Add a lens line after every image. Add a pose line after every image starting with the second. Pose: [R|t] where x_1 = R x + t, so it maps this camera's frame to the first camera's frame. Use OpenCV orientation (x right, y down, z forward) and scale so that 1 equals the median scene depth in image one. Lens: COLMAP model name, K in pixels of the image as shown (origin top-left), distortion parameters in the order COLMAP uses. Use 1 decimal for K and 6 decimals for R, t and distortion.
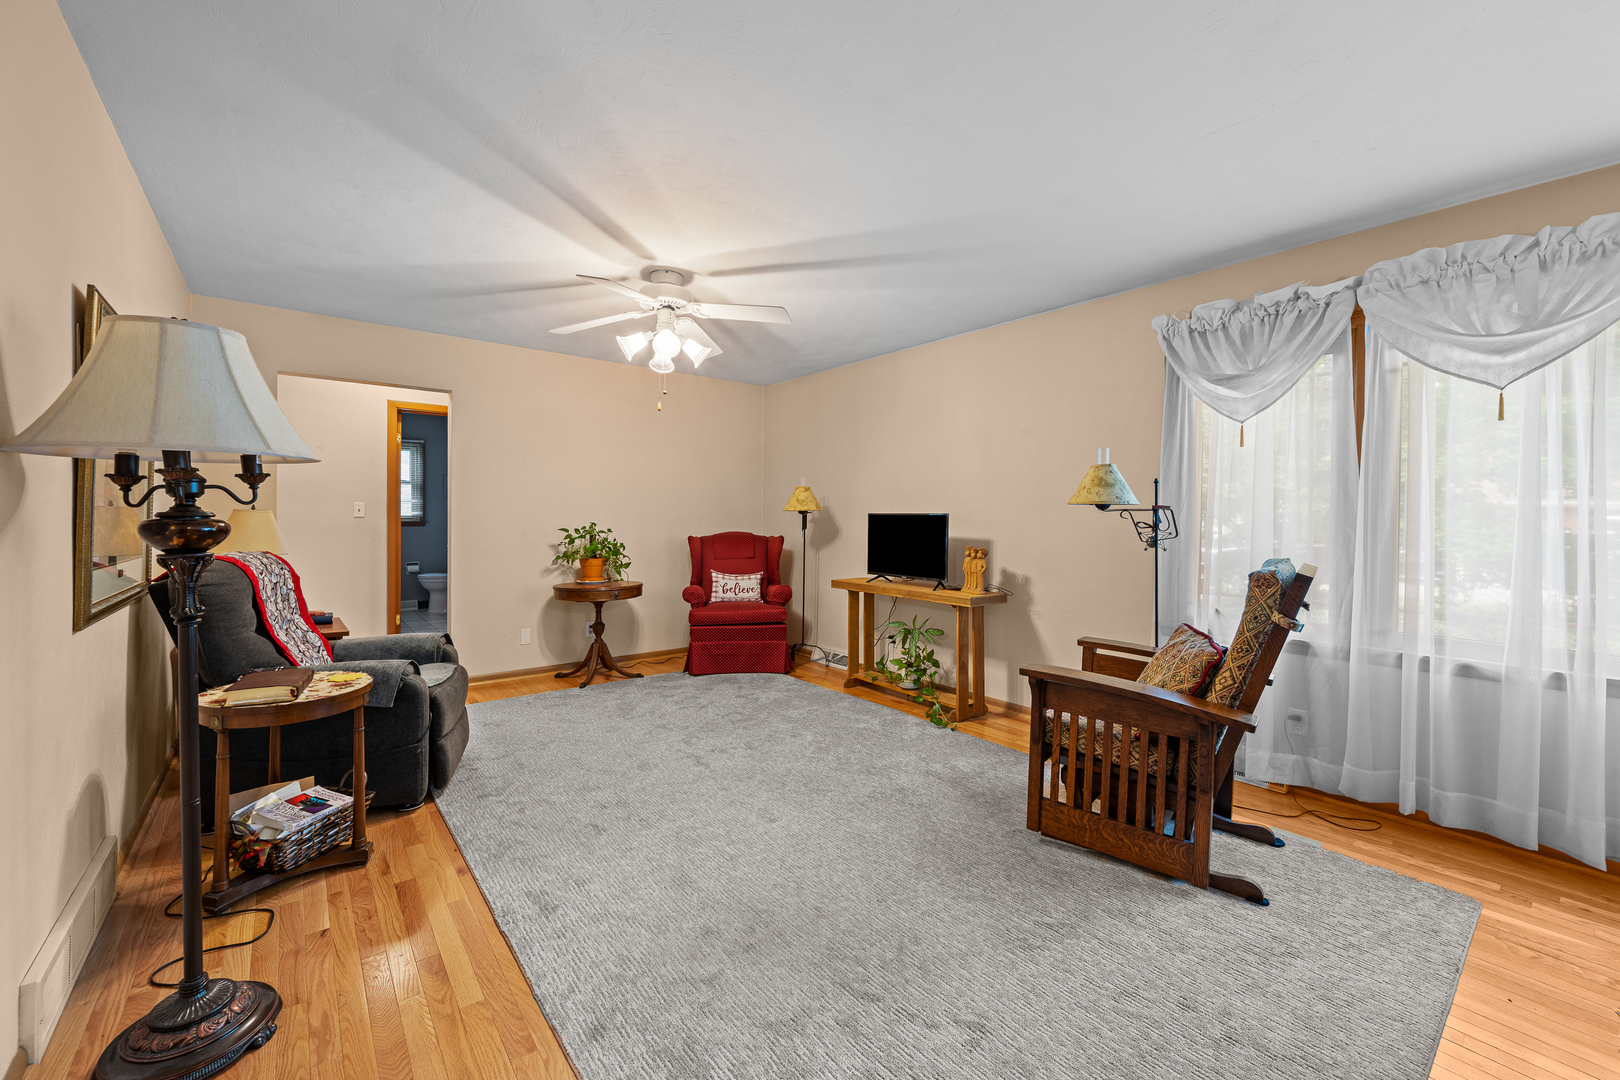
lens RADIAL K [[651.0, 0, 810.0], [0, 651.0, 540.0], [0, 0, 1]] dist [-0.002113, 0.000179]
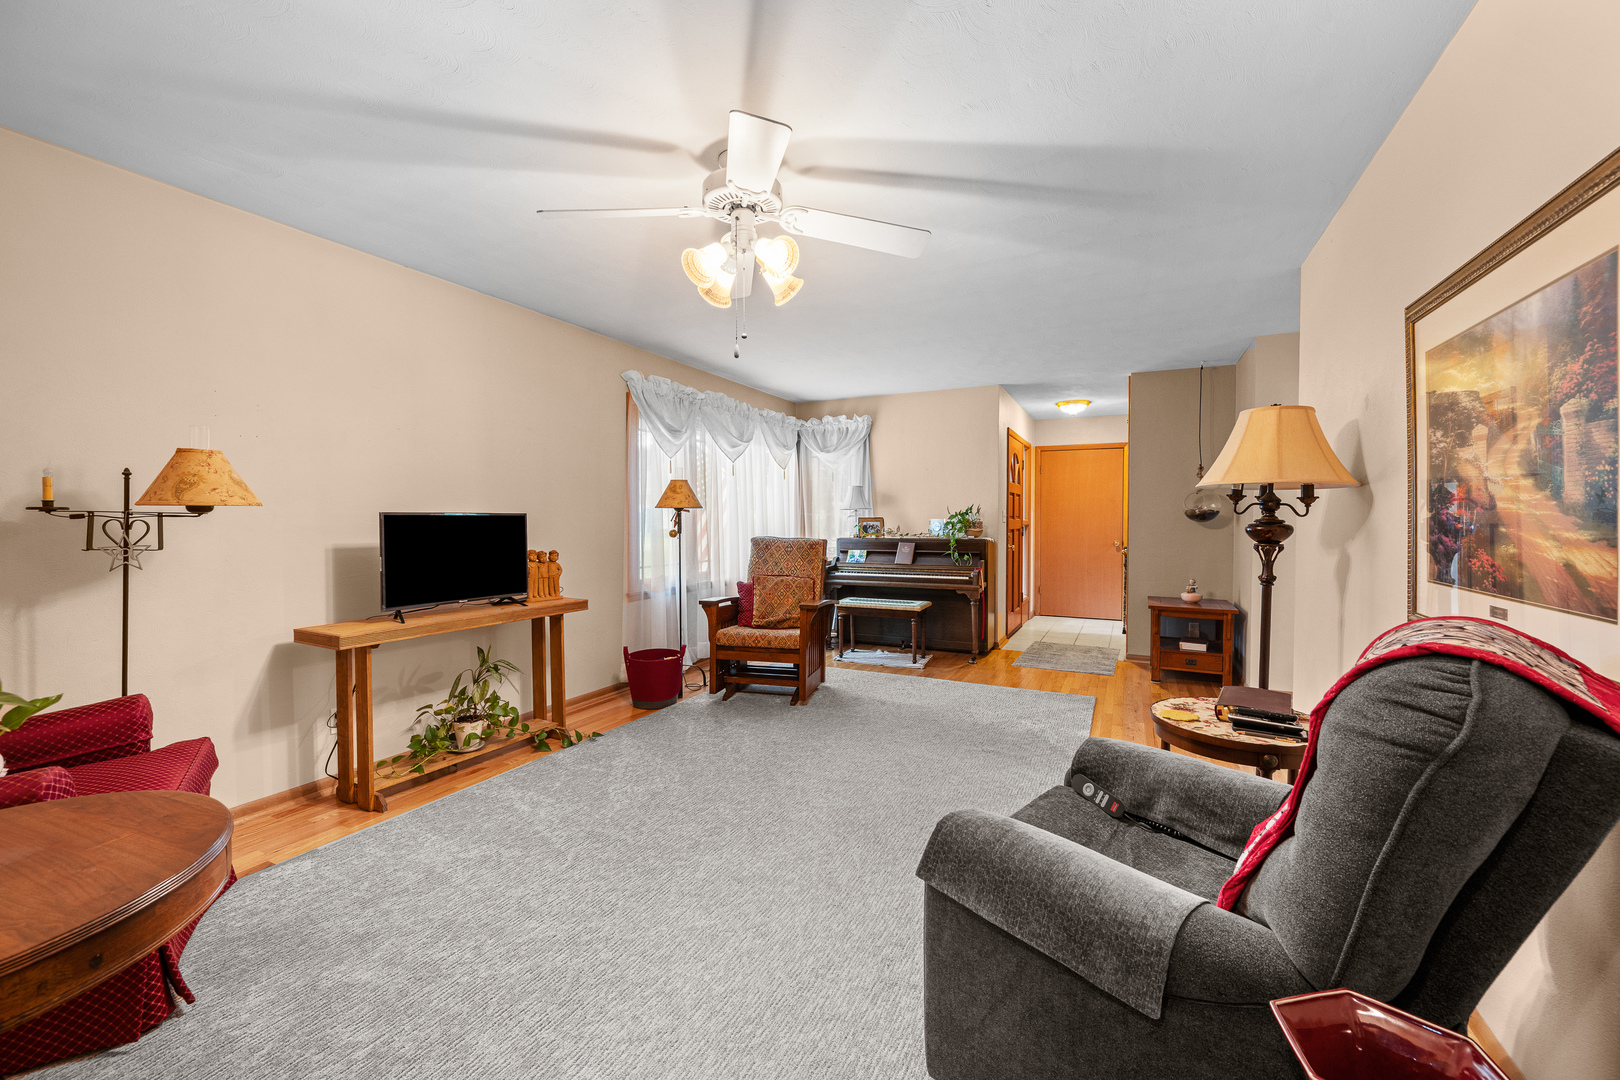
lens RADIAL K [[651.0, 0, 810.0], [0, 651.0, 540.0], [0, 0, 1]] dist [-0.002113, 0.000179]
pose [[-0.425760, -0.043153, 0.903807, -1.168387], [0.026196, 0.997856, 0.059983, -0.077571], [-0.904457, 0.049215, -0.423716, 1.659281]]
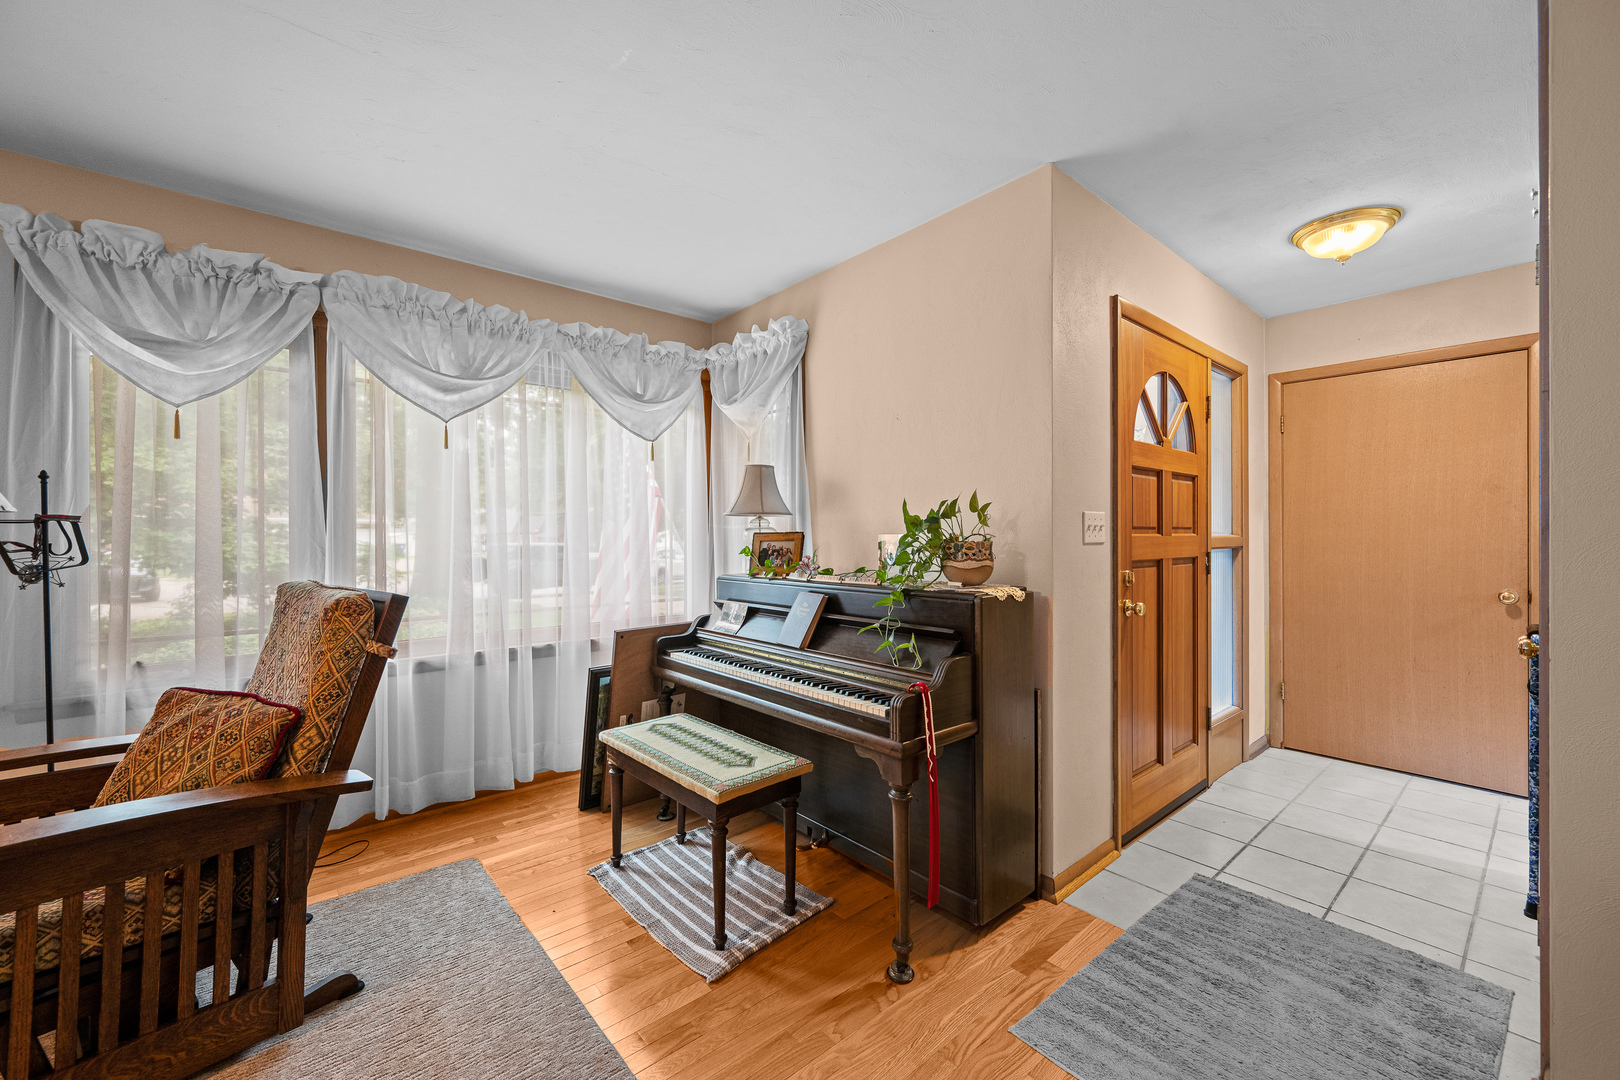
lens RADIAL K [[651.0, 0, 810.0], [0, 651.0, 540.0], [0, 0, 1]] dist [-0.002113, 0.000179]
pose [[-0.040128, -0.020103, 0.998992, -0.134353], [0.040215, 0.998955, 0.021717, -0.015557], [-0.998385, 0.041046, -0.039278, 0.356254]]
